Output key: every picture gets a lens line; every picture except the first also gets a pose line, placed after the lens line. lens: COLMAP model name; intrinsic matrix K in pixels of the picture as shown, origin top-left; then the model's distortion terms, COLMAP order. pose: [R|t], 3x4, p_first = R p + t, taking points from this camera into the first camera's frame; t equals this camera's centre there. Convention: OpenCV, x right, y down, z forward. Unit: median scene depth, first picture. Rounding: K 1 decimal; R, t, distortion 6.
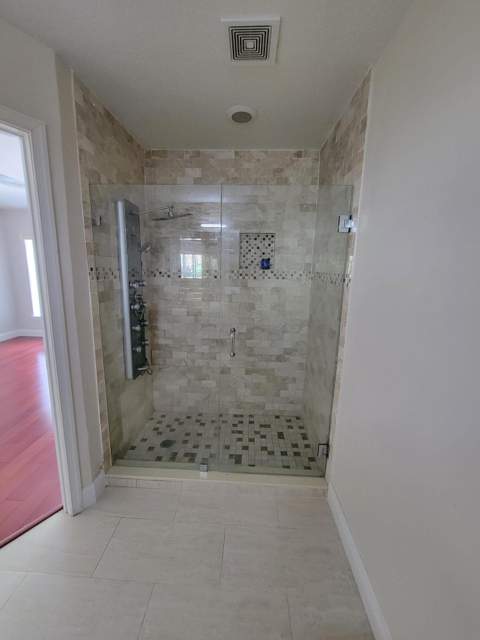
lens RADIAL K [[256.6, 0, 240.0], [0, 256.6, 320.0], [0, 0, 1]] dist [0.000726, 0.000024]
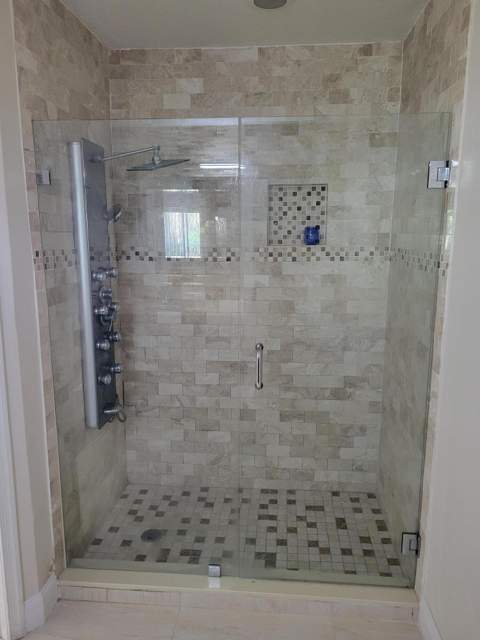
lens RADIAL K [[475.8, 0, 240.0], [0, 475.8, 320.0], [0, 0, 1]] dist [0.086922, -0.082134]
pose [[0.998150, -0.011103, -0.059784, -0.003328], [0.010044, 0.999788, -0.017993, -0.004391], [0.059971, 0.017359, 0.998049, -0.131158]]
